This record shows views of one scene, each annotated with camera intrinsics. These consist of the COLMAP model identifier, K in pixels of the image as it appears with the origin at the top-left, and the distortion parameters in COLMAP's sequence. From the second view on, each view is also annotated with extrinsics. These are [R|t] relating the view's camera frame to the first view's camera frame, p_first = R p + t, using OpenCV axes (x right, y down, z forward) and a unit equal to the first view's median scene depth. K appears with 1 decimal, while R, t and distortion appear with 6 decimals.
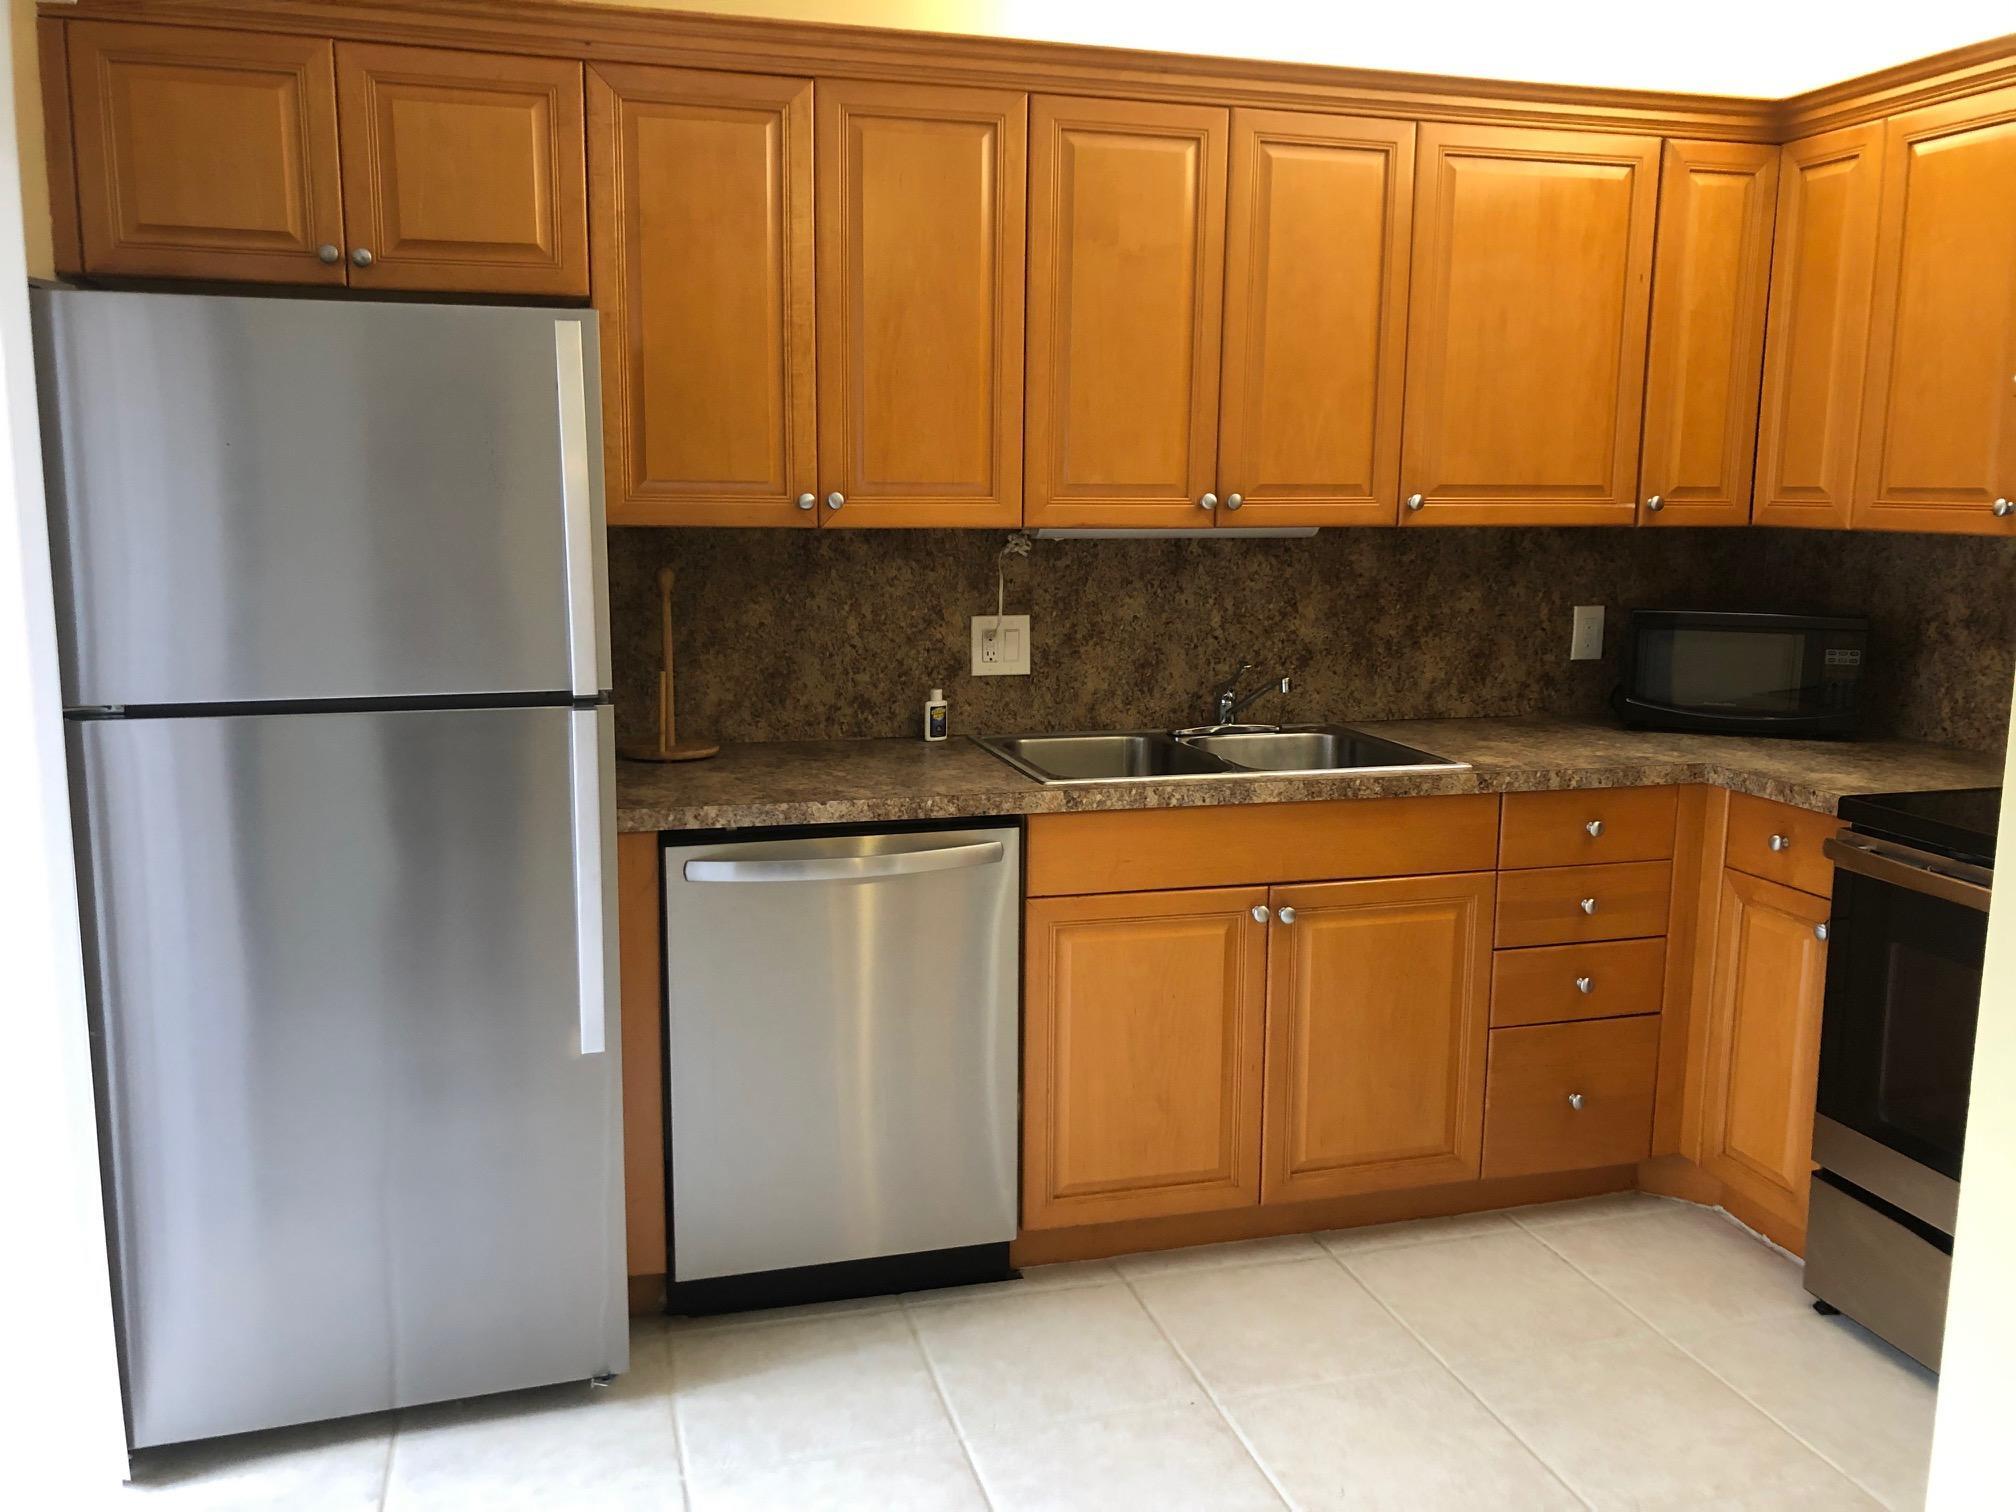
lens RADIAL K [[1670.9, 0, 1008.0], [0, 1670.9, 756.0], [0, 0, 1]] dist [0.056849, -0.143022]
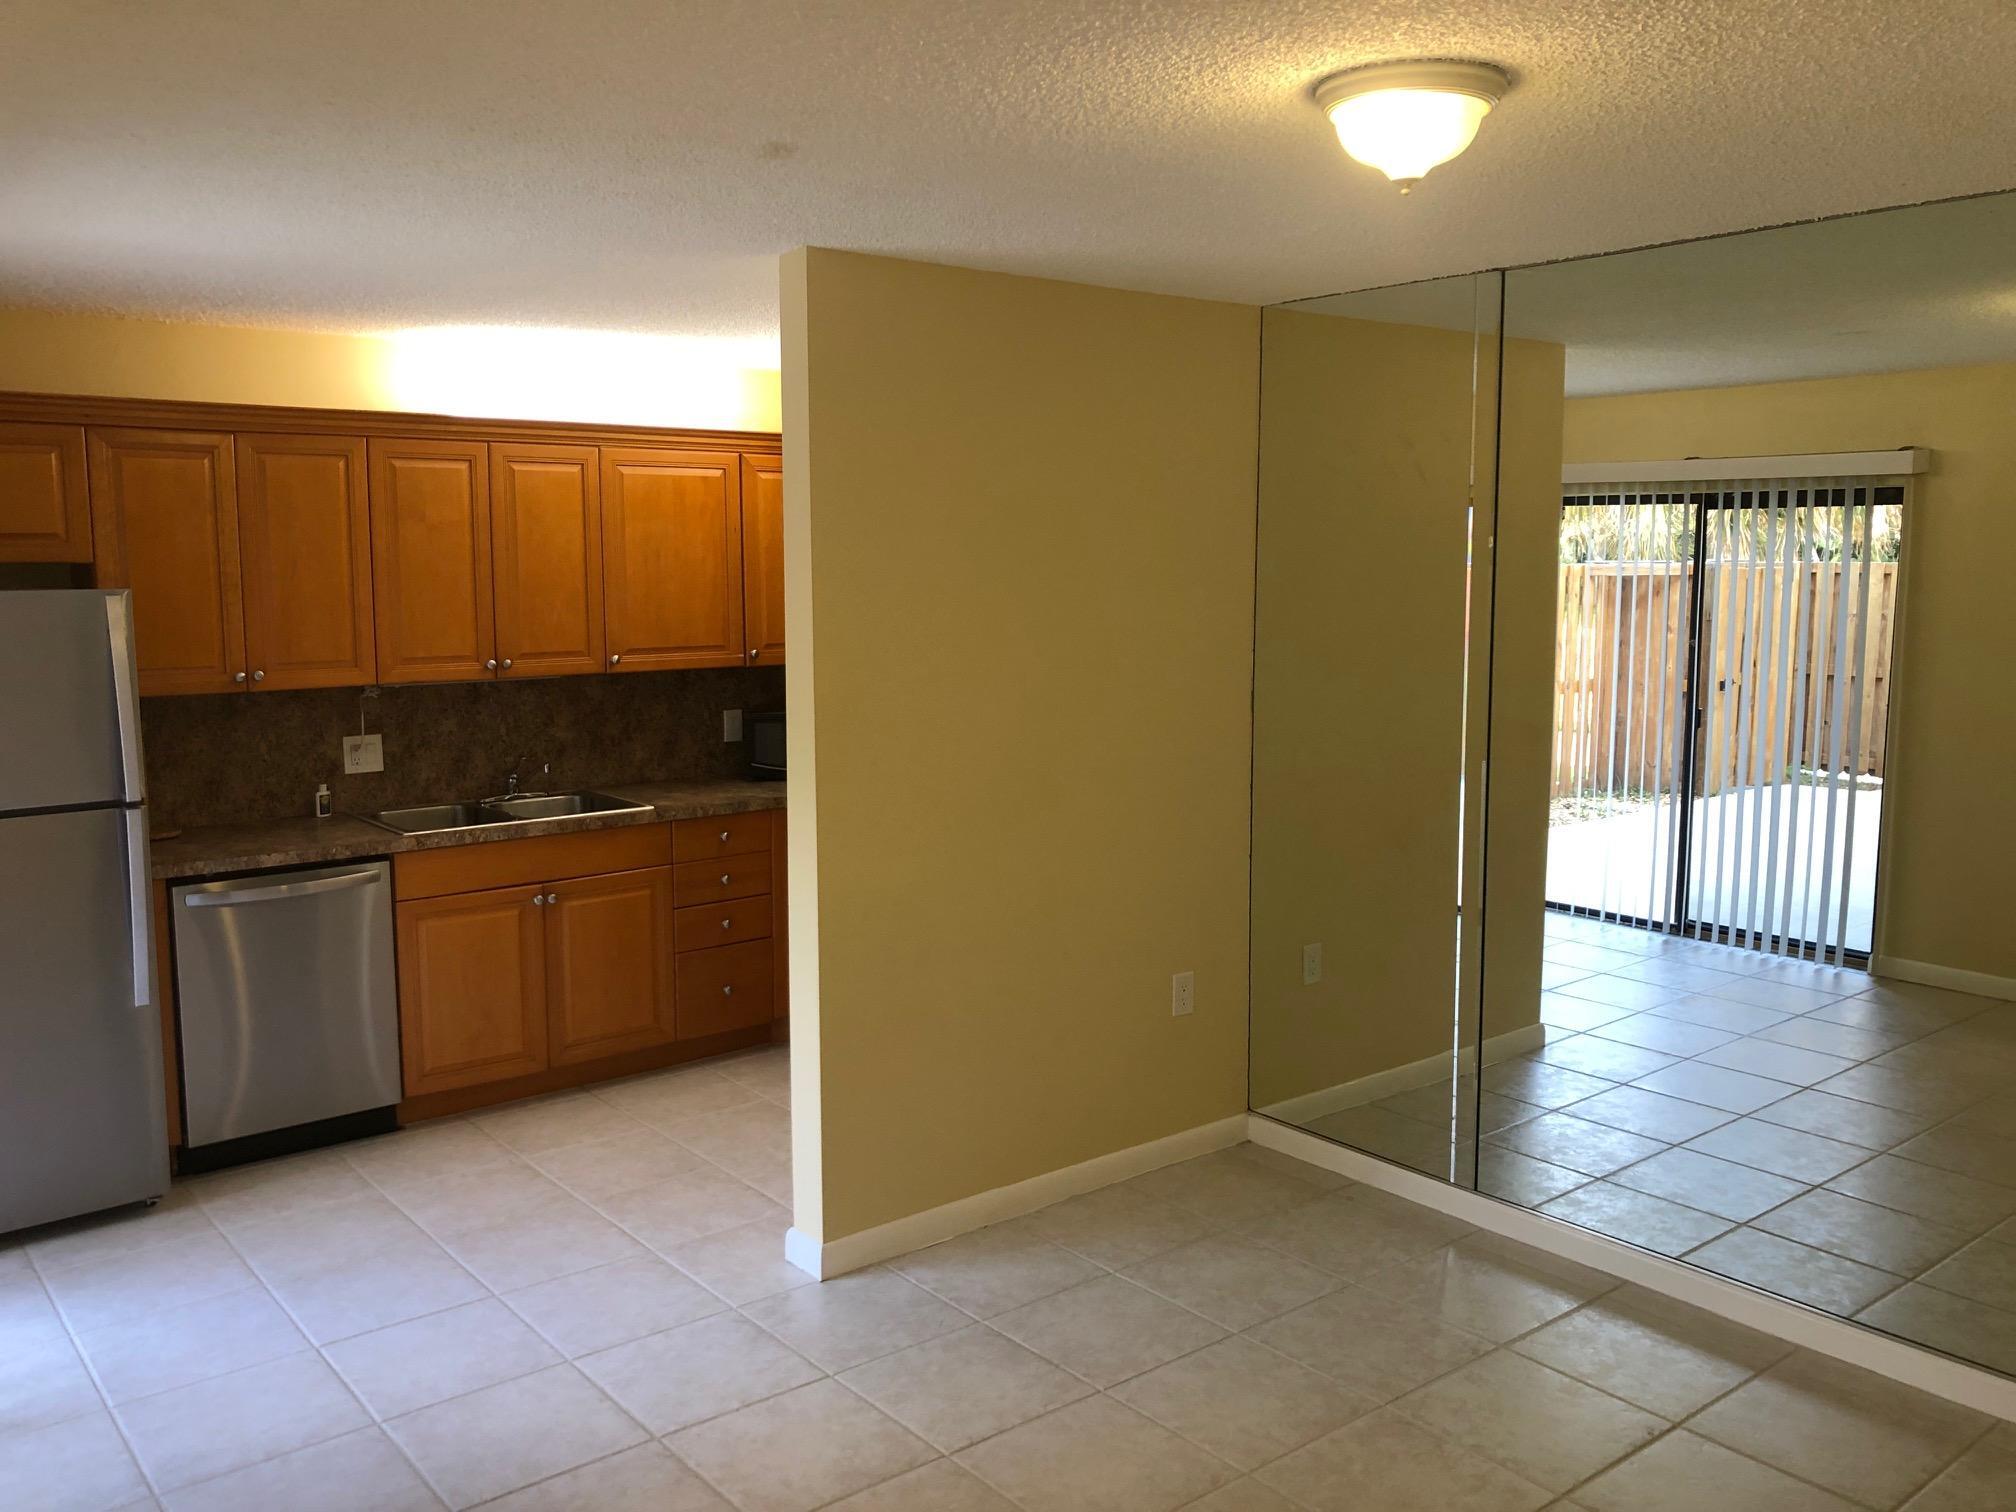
lens RADIAL K [[1670.9, 0, 1008.0], [0, 1670.9, 756.0], [0, 0, 1]] dist [0.056849, -0.143022]
pose [[0.920818, -0.059448, 0.385436, -0.060676], [0.074100, 0.996980, -0.023257, 0.020210], [-0.382889, 0.049976, 0.922442, -0.780847]]
